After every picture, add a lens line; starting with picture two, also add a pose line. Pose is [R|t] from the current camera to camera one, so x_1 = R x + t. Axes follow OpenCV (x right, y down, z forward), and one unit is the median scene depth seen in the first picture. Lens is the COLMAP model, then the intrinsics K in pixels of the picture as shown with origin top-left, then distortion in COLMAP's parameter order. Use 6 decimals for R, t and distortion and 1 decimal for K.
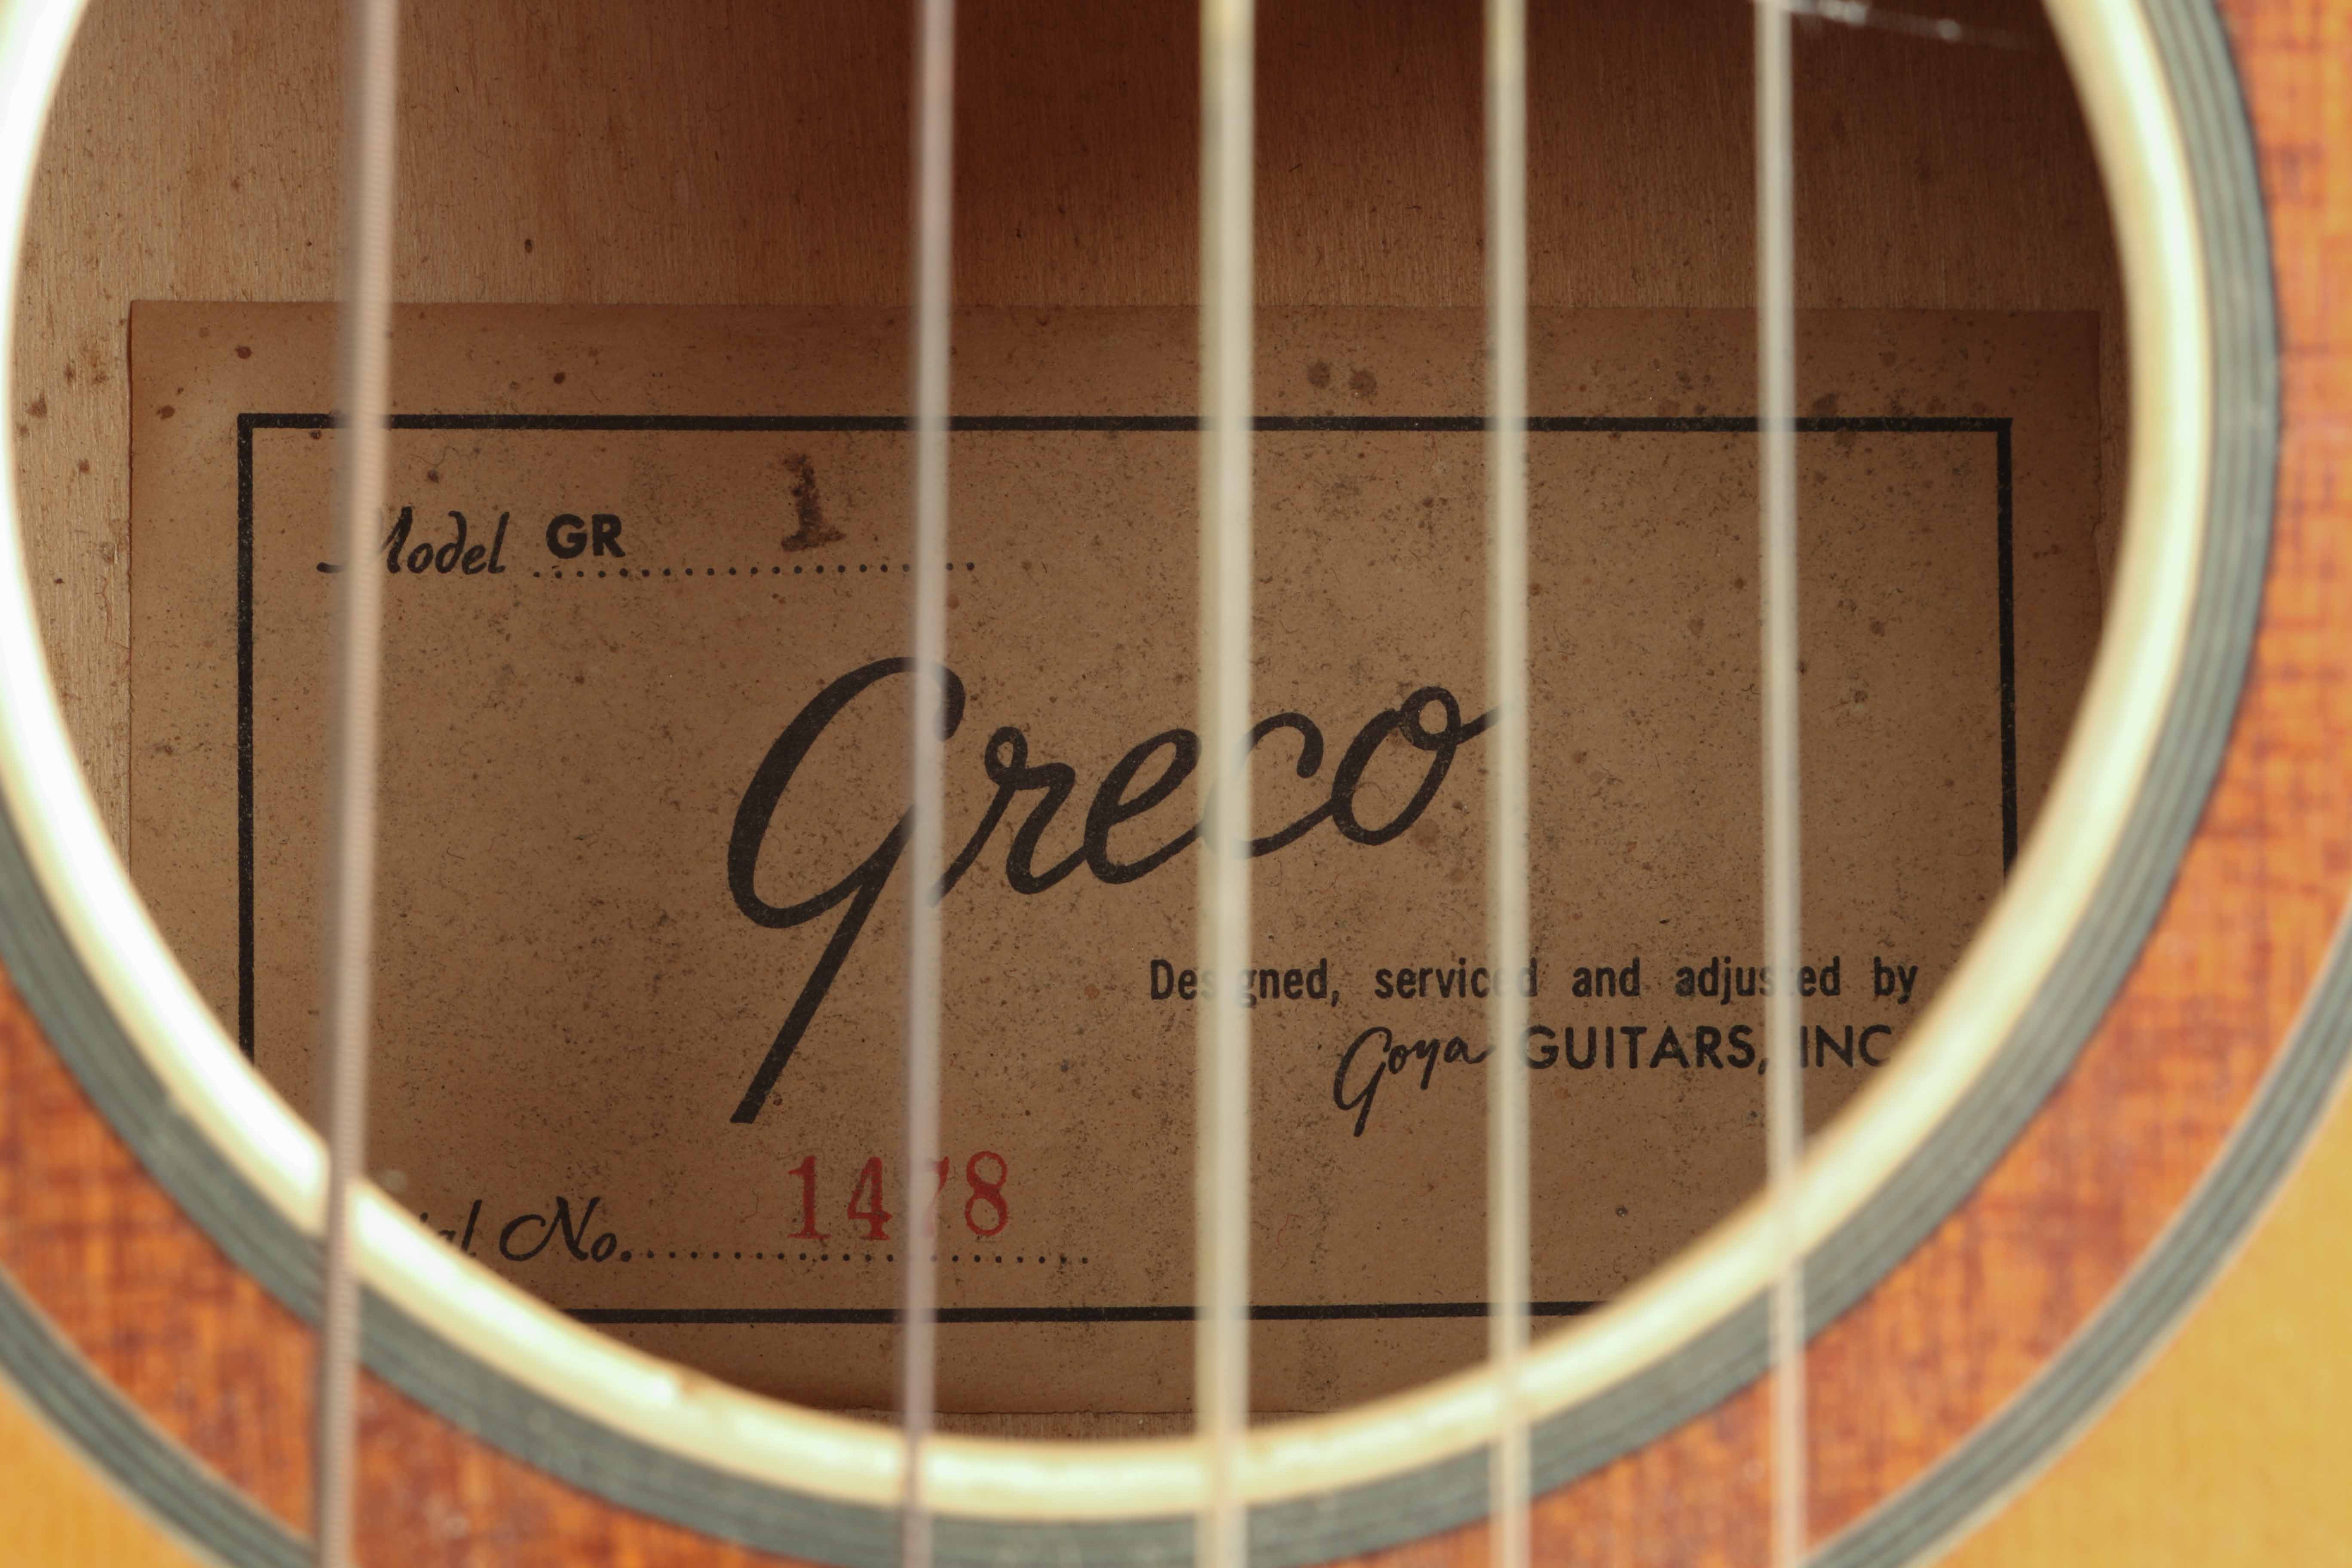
lens RADIAL K [[6016.8, 0, 1174.5], [0, 6016.8, 797.8], [0, 0, 1]] dist [0.149595, 0.000000]
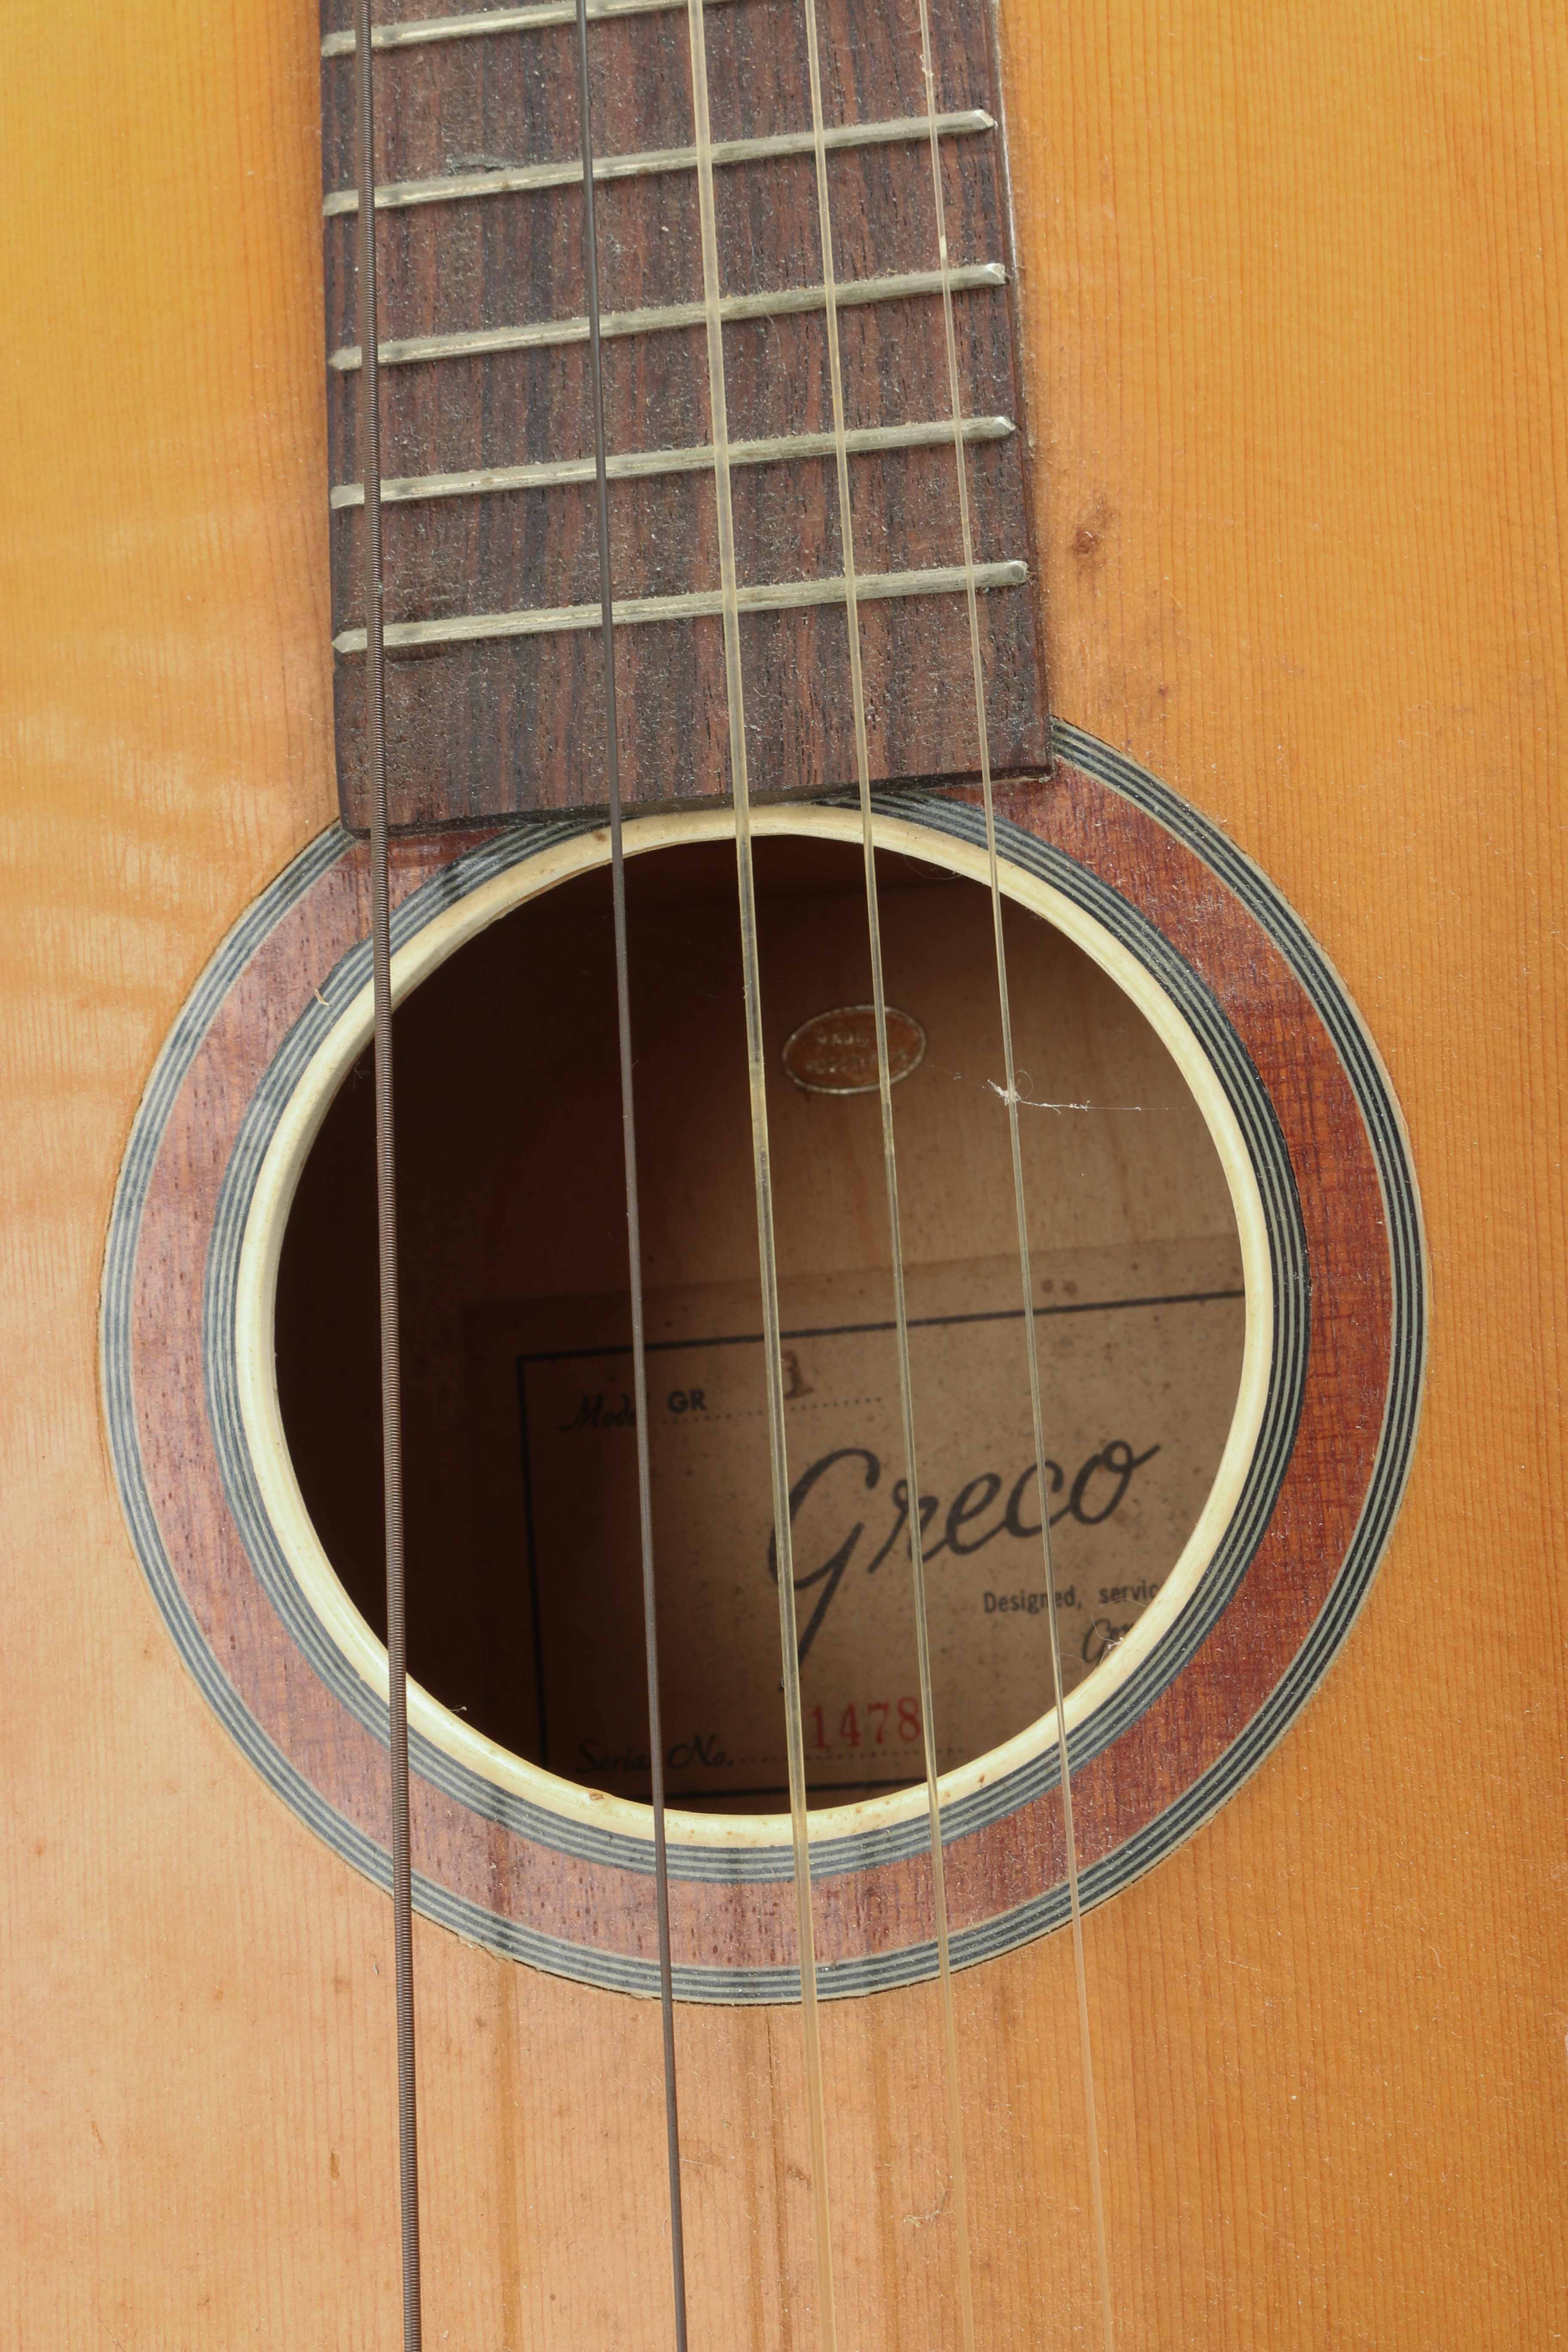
lens RADIAL K [[3845.1, 0, 786.2], [0, 3845.1, 1175.7], [0, 0, 1]] dist [-0.028019, 0.000000]
pose [[0.970800, -0.099553, -0.218258, 0.218728], [0.077144, 0.991054, -0.108909, 0.023687], [0.227148, 0.088892, 0.969795, -0.232082]]
